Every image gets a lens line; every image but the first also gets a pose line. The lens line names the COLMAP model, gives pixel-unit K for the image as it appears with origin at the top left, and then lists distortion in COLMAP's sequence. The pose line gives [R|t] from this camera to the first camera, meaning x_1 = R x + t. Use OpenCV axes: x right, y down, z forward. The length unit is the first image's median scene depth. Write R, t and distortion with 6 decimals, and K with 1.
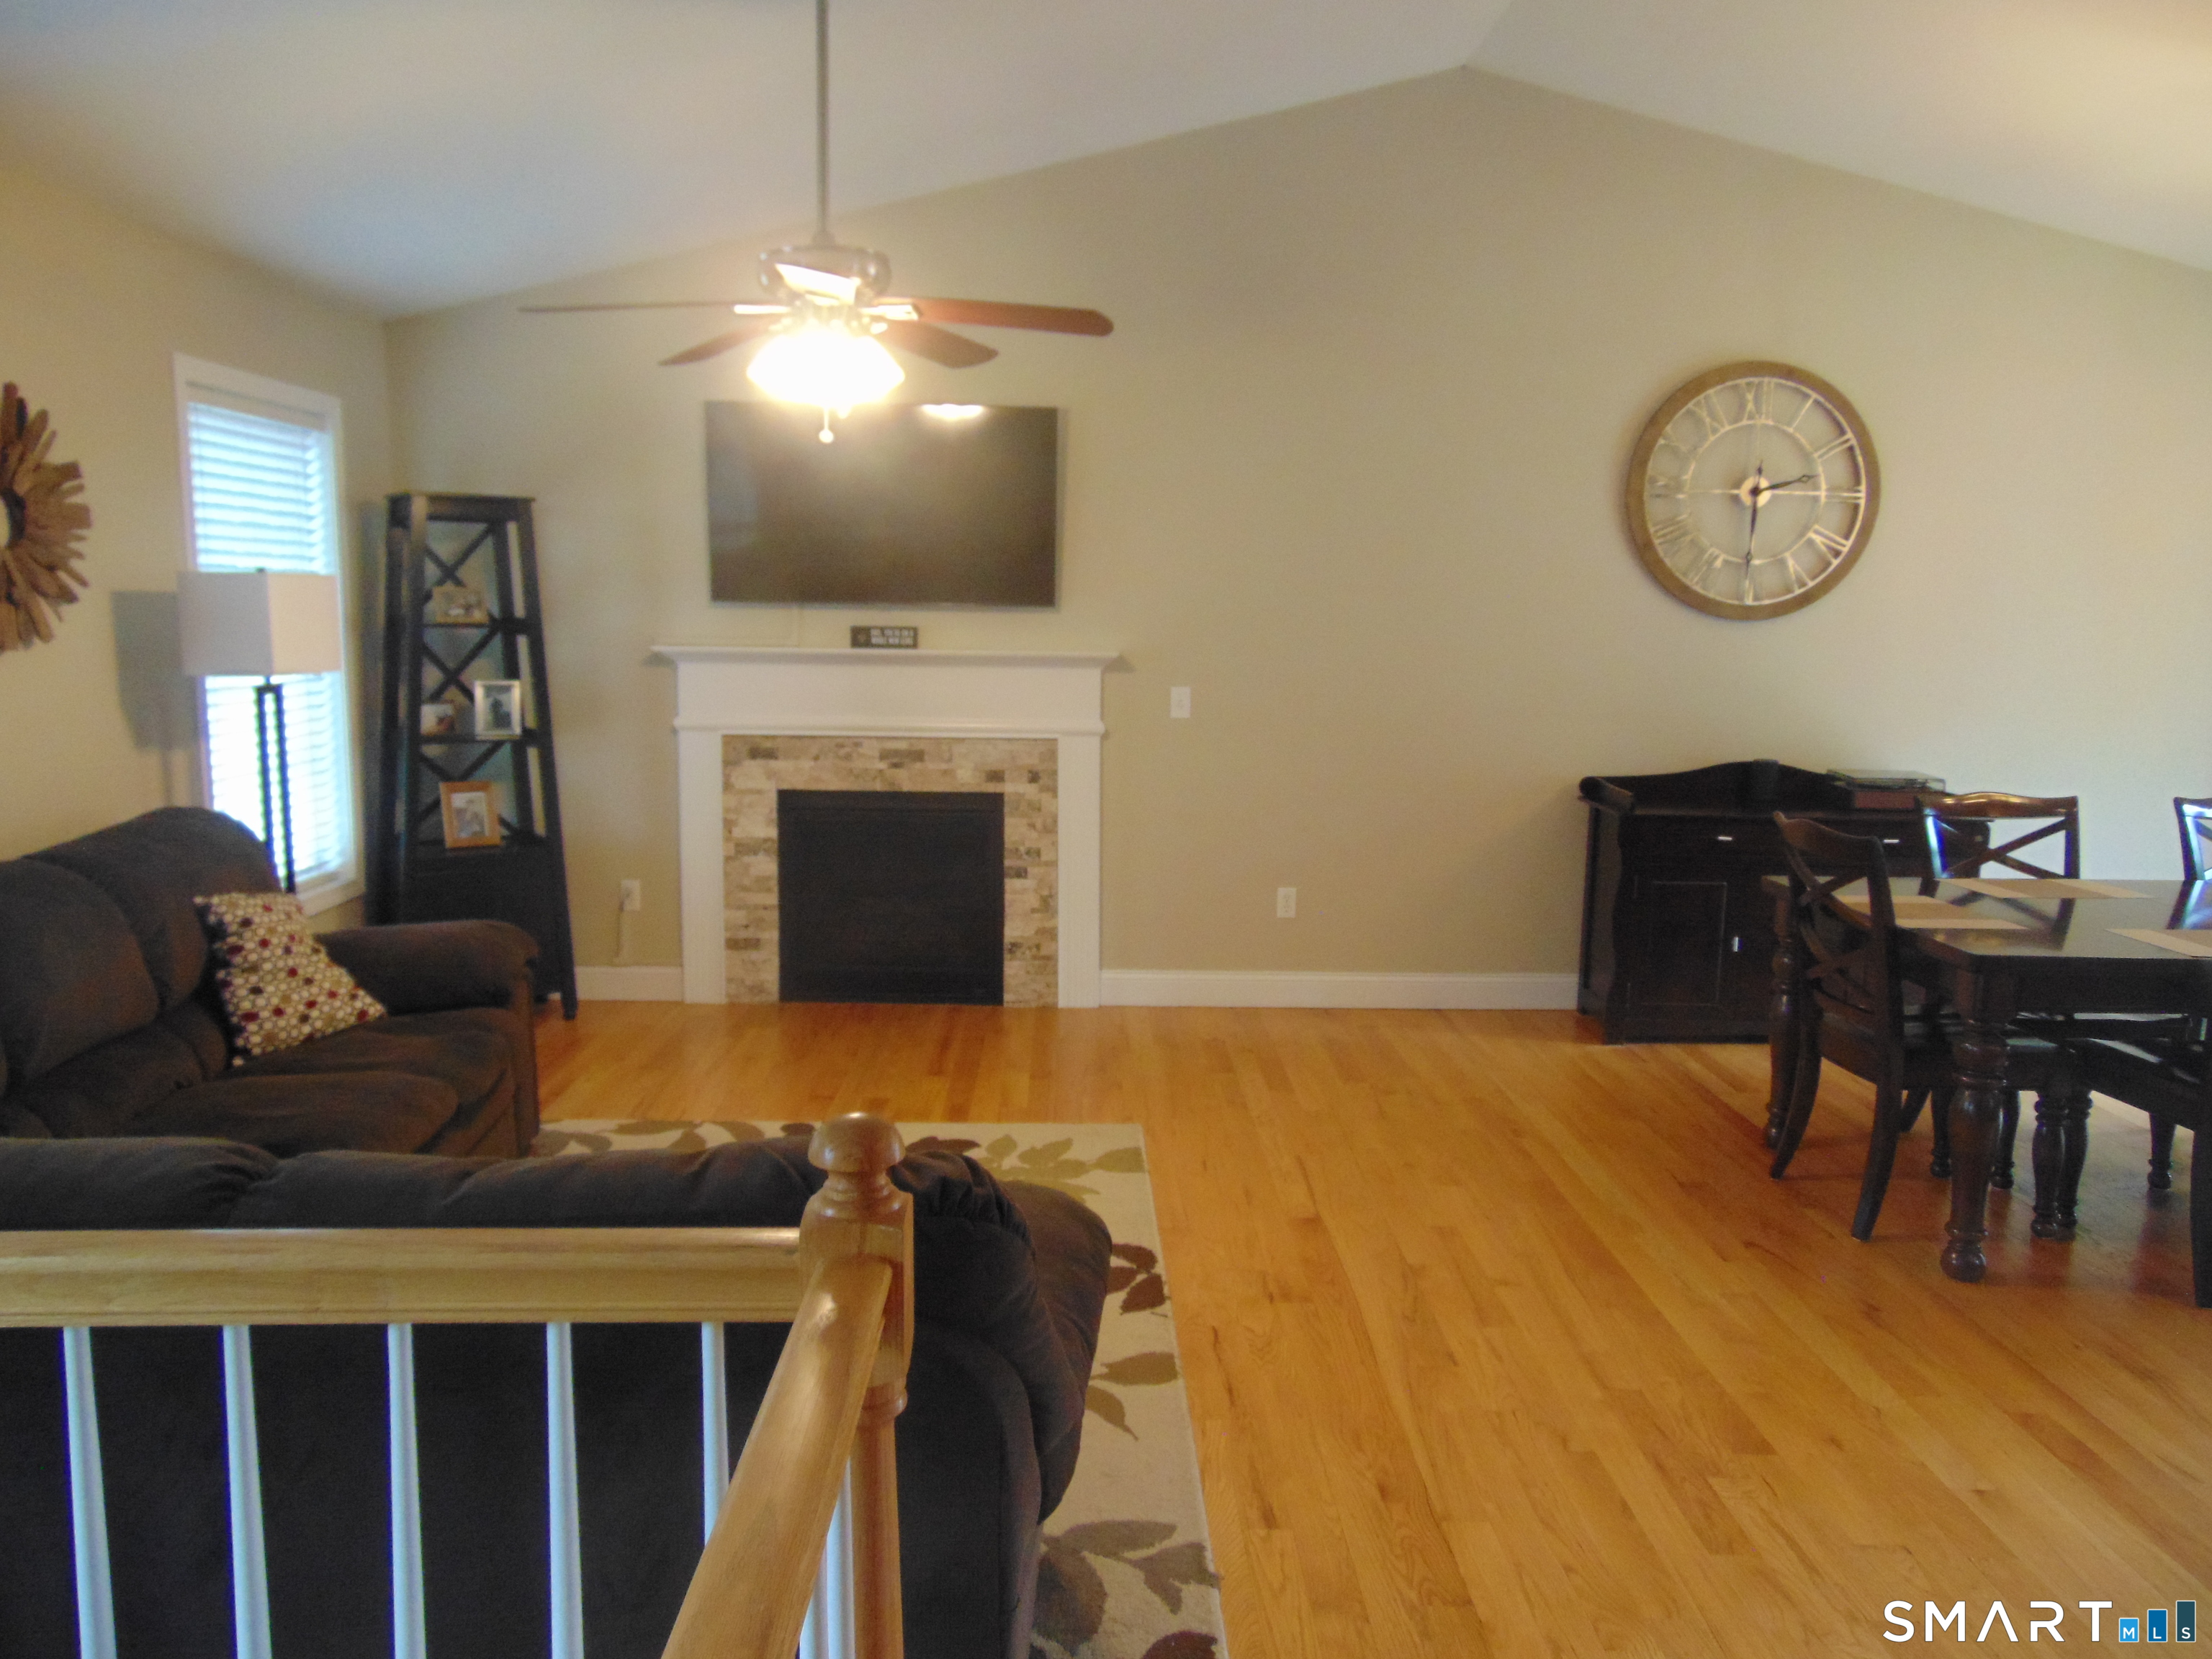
lens RADIAL K [[1666.7, 0, 1103.7], [0, 1666.7, 818.5], [0, 0, 1]] dist [-0.041159, 0.096150]
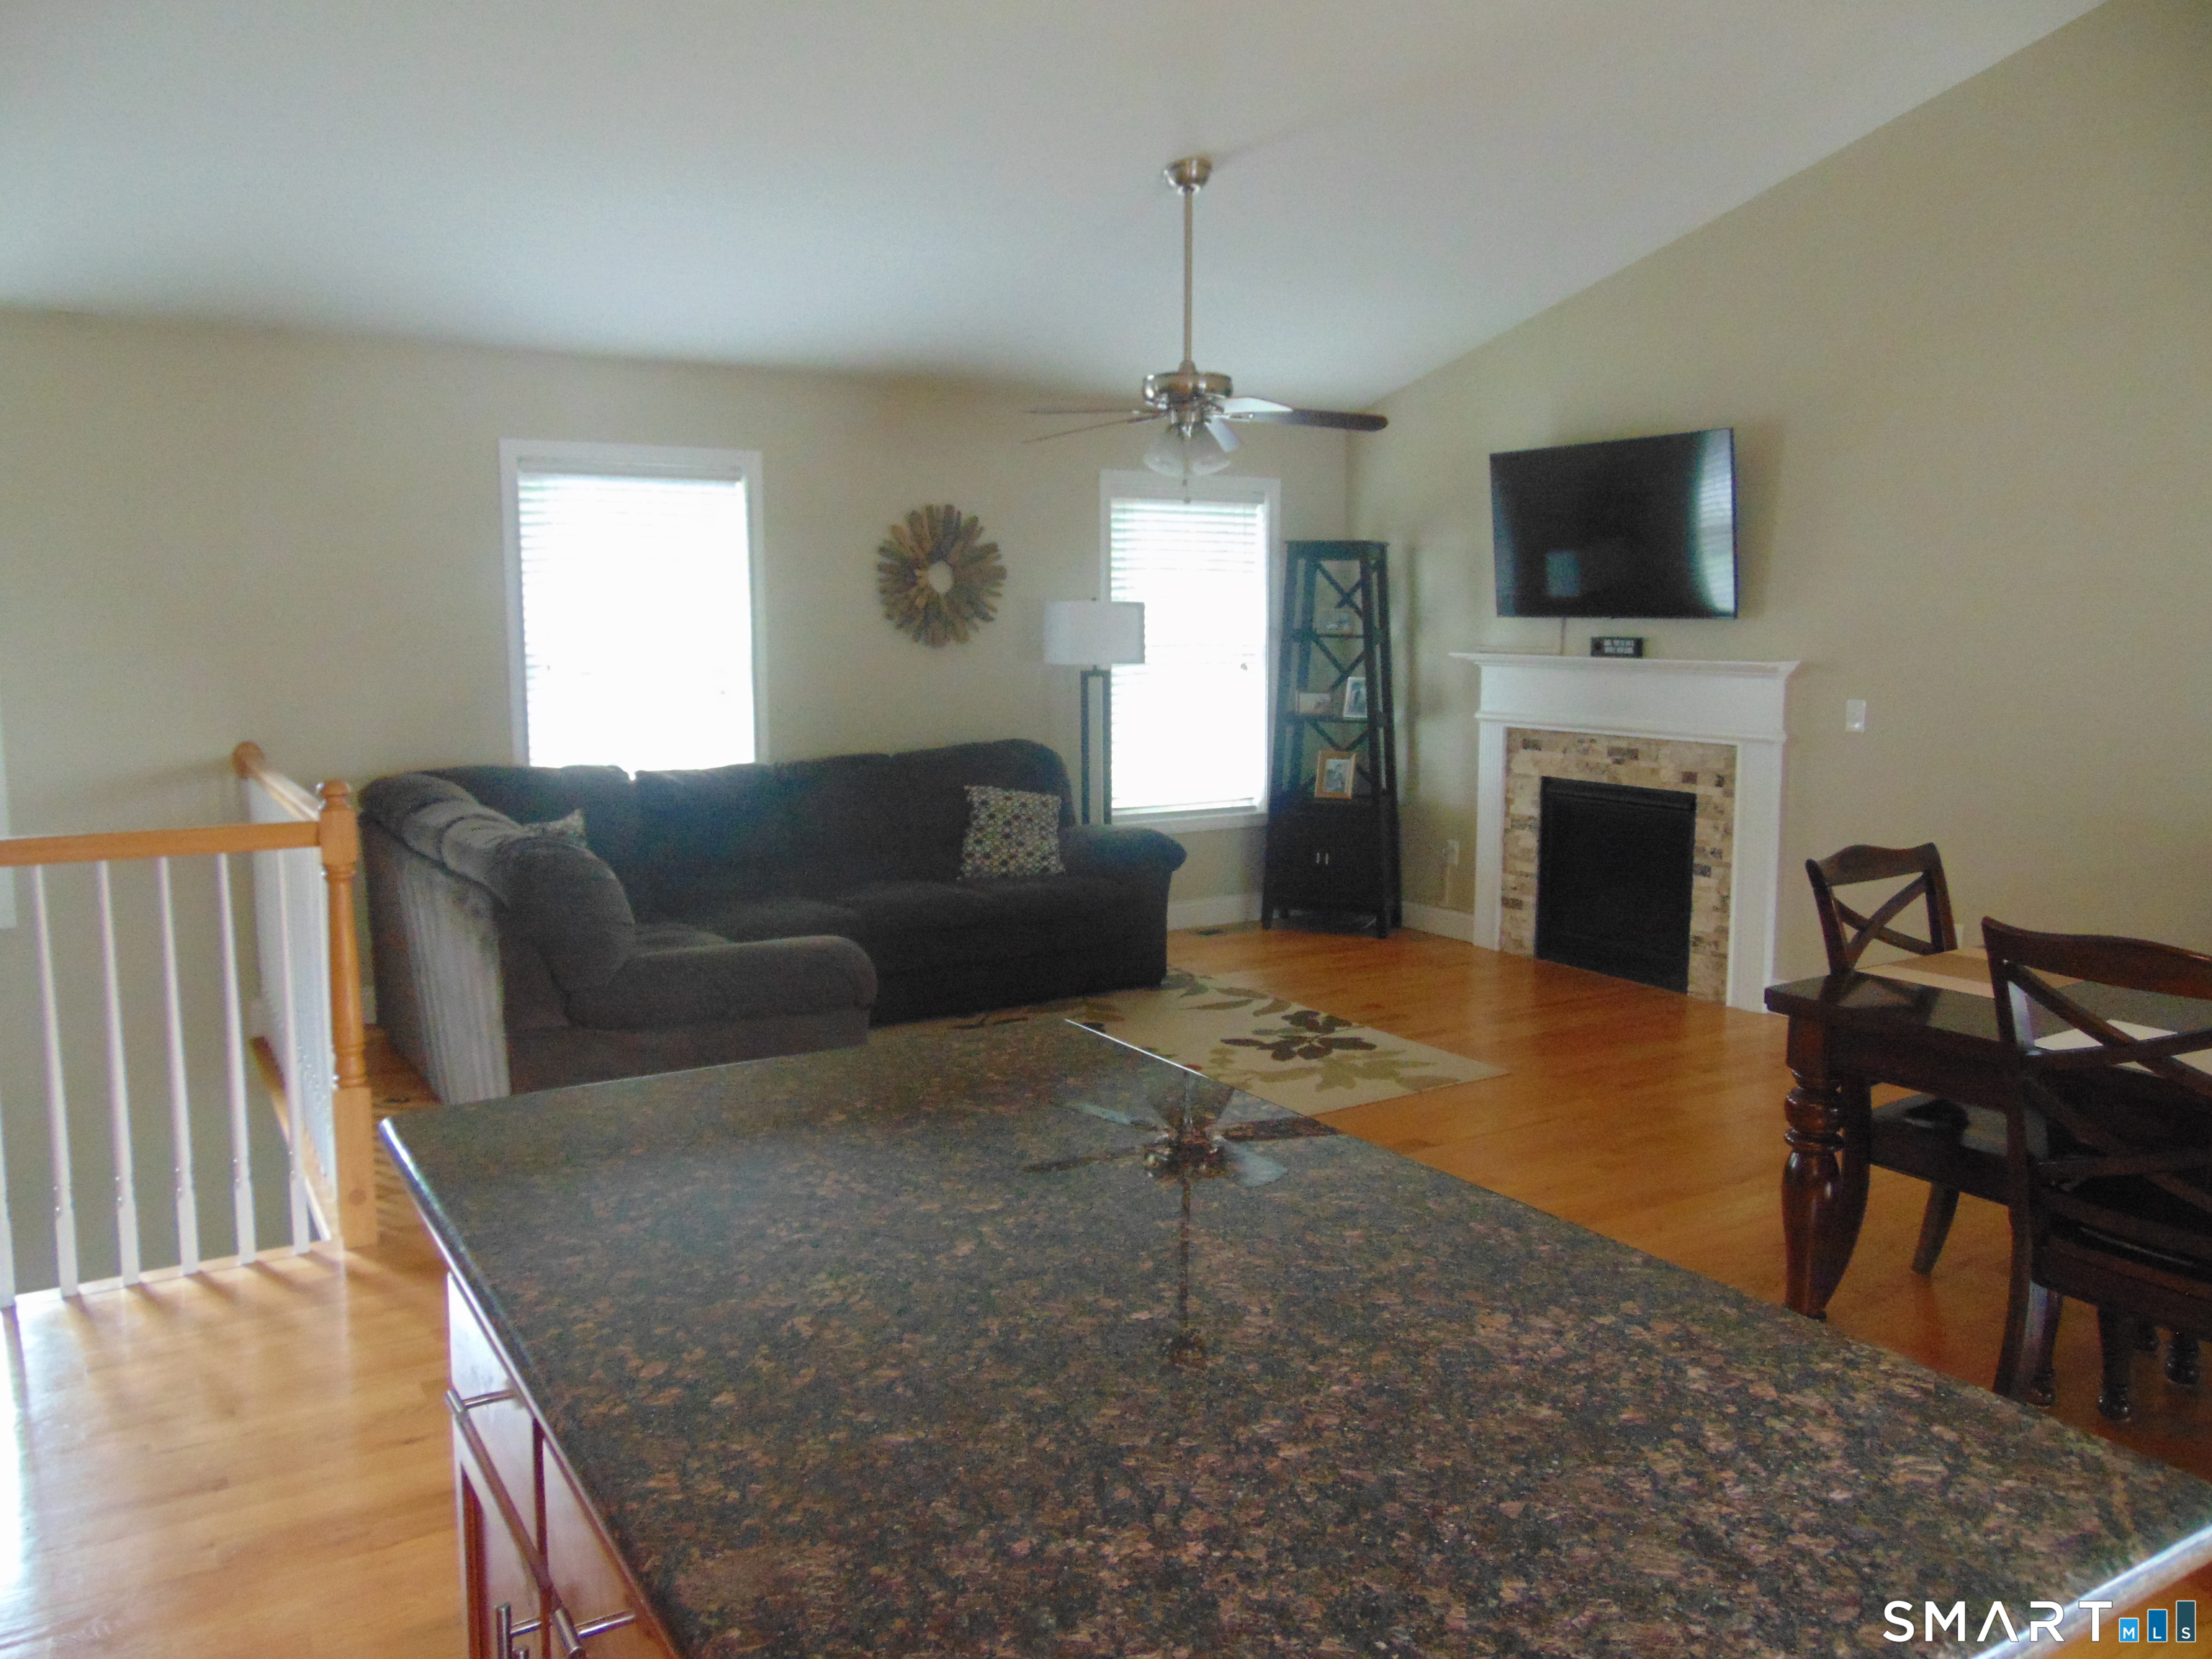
lens RADIAL K [[1666.7, 0, 1103.7], [0, 1666.7, 818.5], [0, 0, 1]] dist [-0.041159, 0.096150]
pose [[0.501850, 0.090363, -0.860221, 0.689530], [-0.104252, 0.993597, 0.043554, -0.006821], [0.858649, 0.067822, 0.508057, 0.143991]]
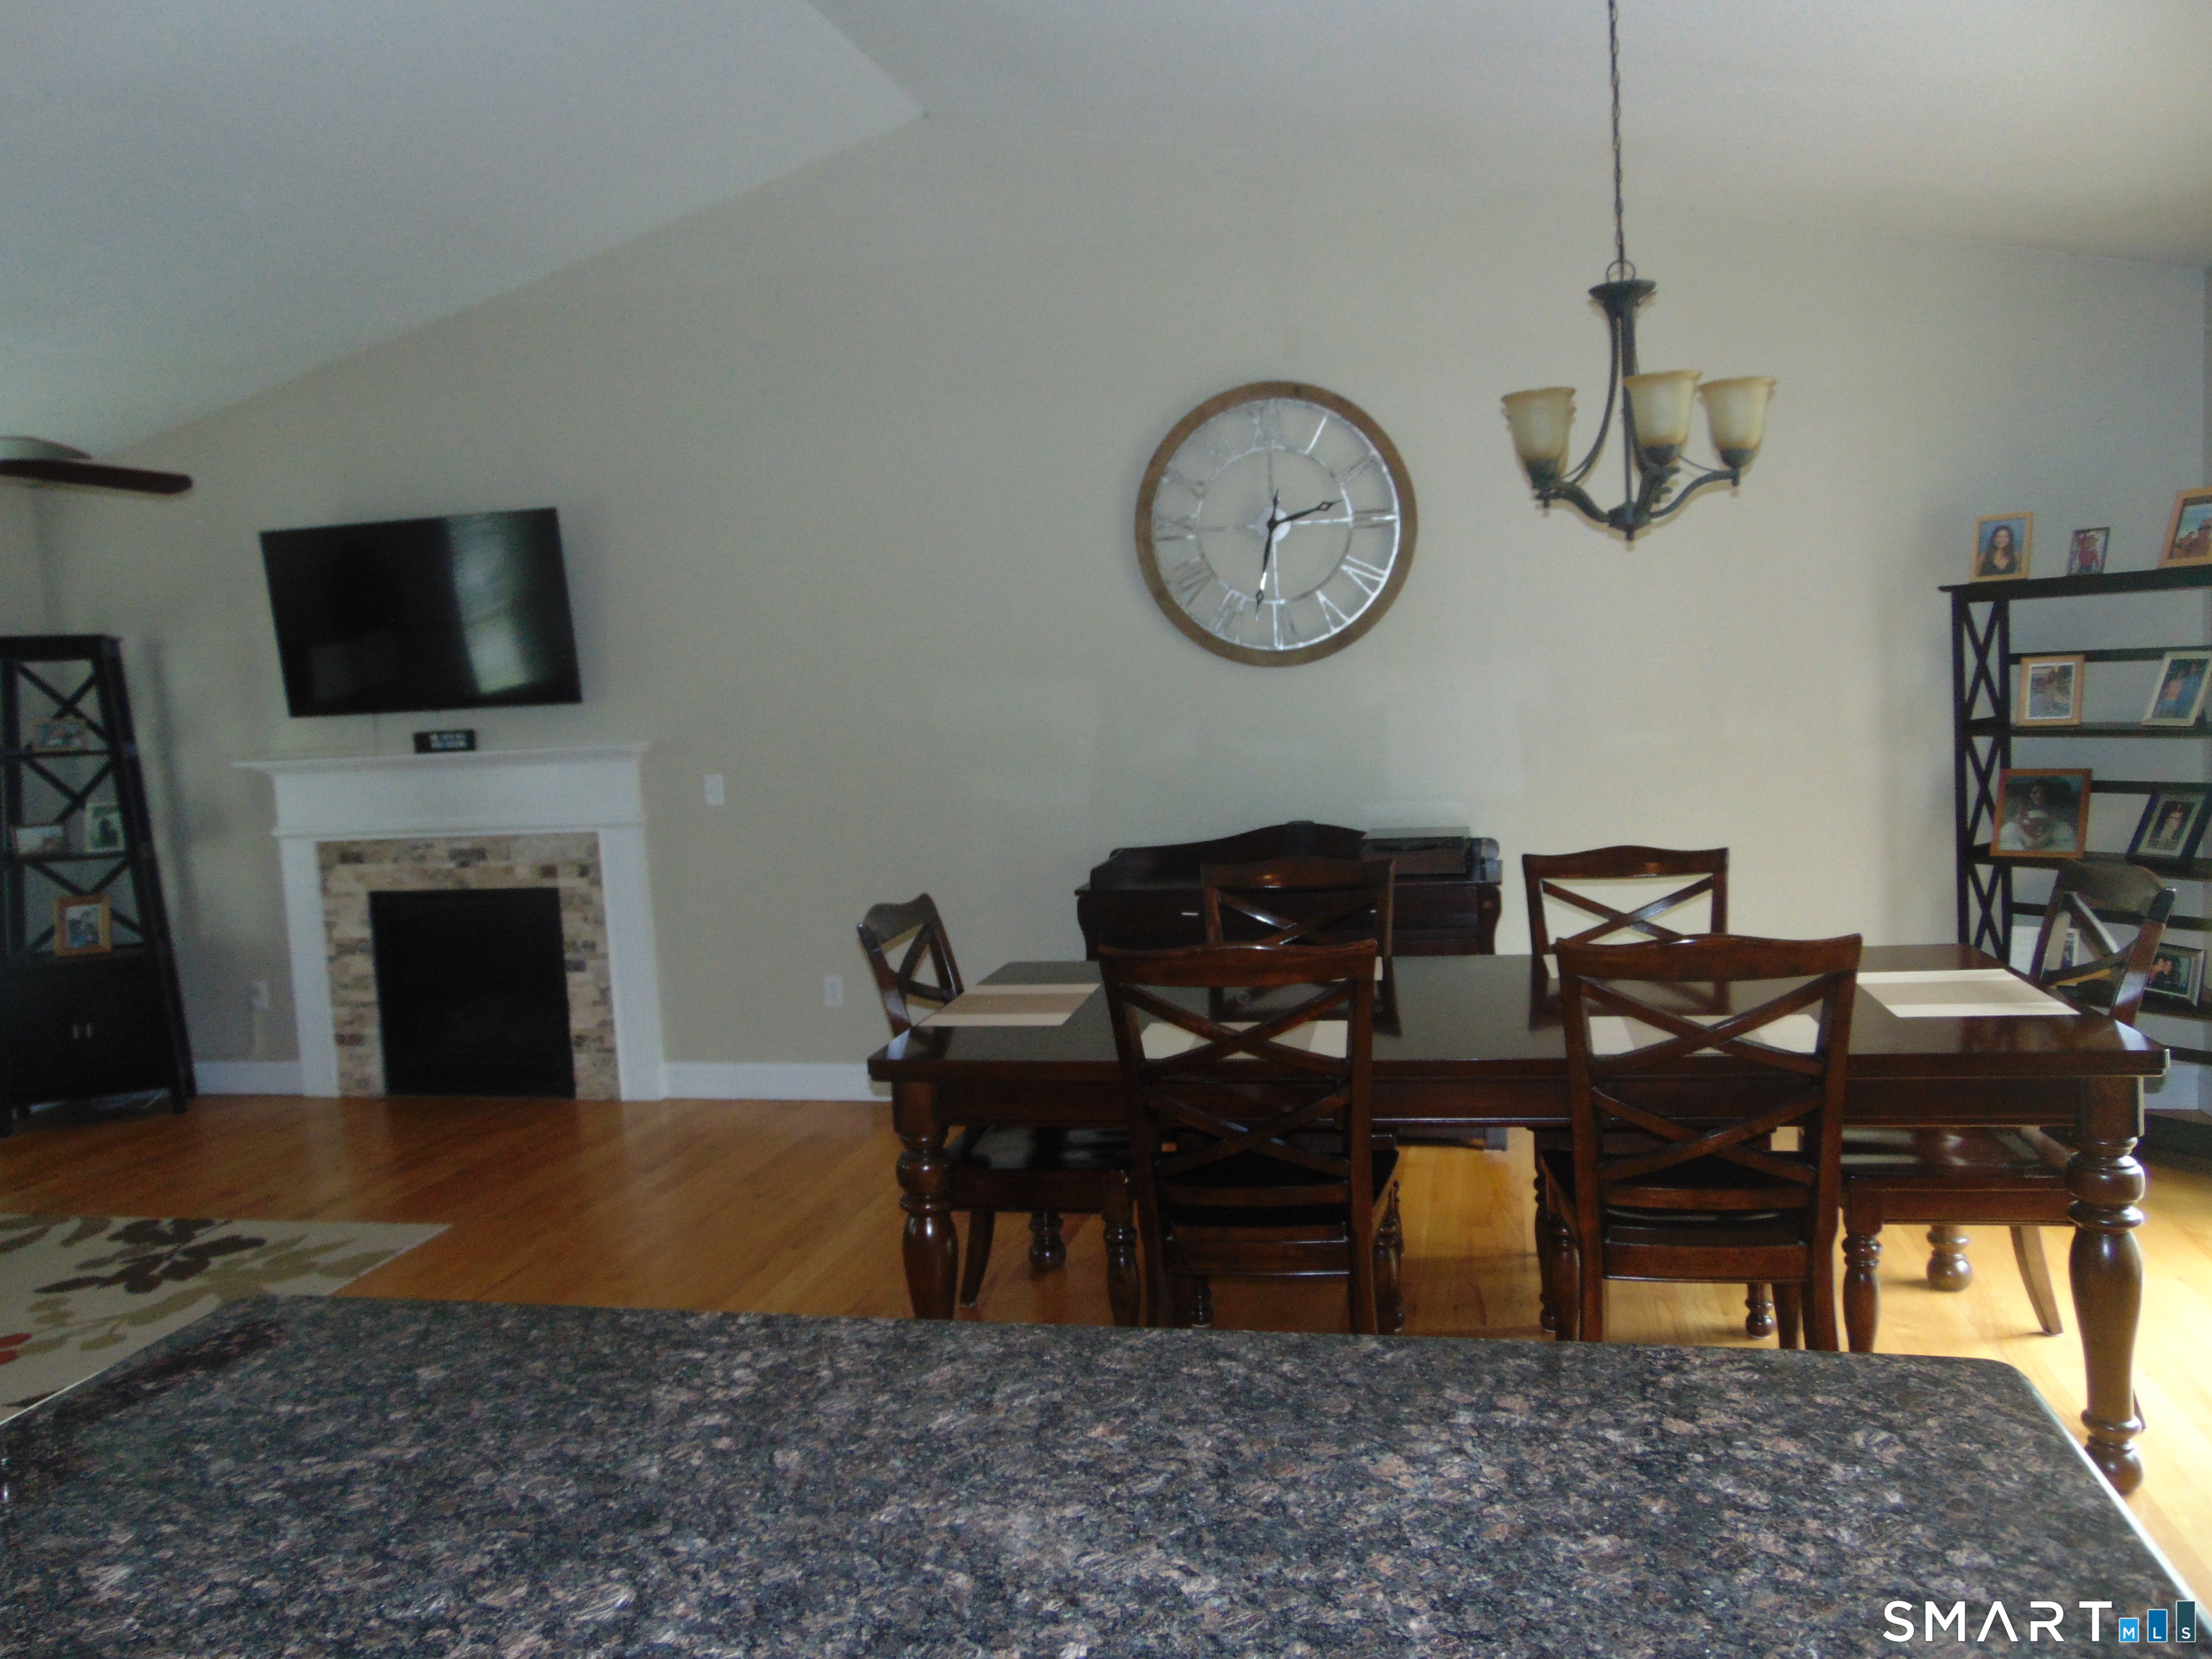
lens RADIAL K [[1661.3, 0, 1109.0], [0, 1661.3, 817.8], [0, 0, 1]] dist [-0.039154, 0.079451]
pose [[0.965689, -0.045199, -0.255737, 0.543724], [0.034658, 0.998359, -0.045580, -0.000163], [0.257378, 0.035153, 0.965671, 0.116875]]
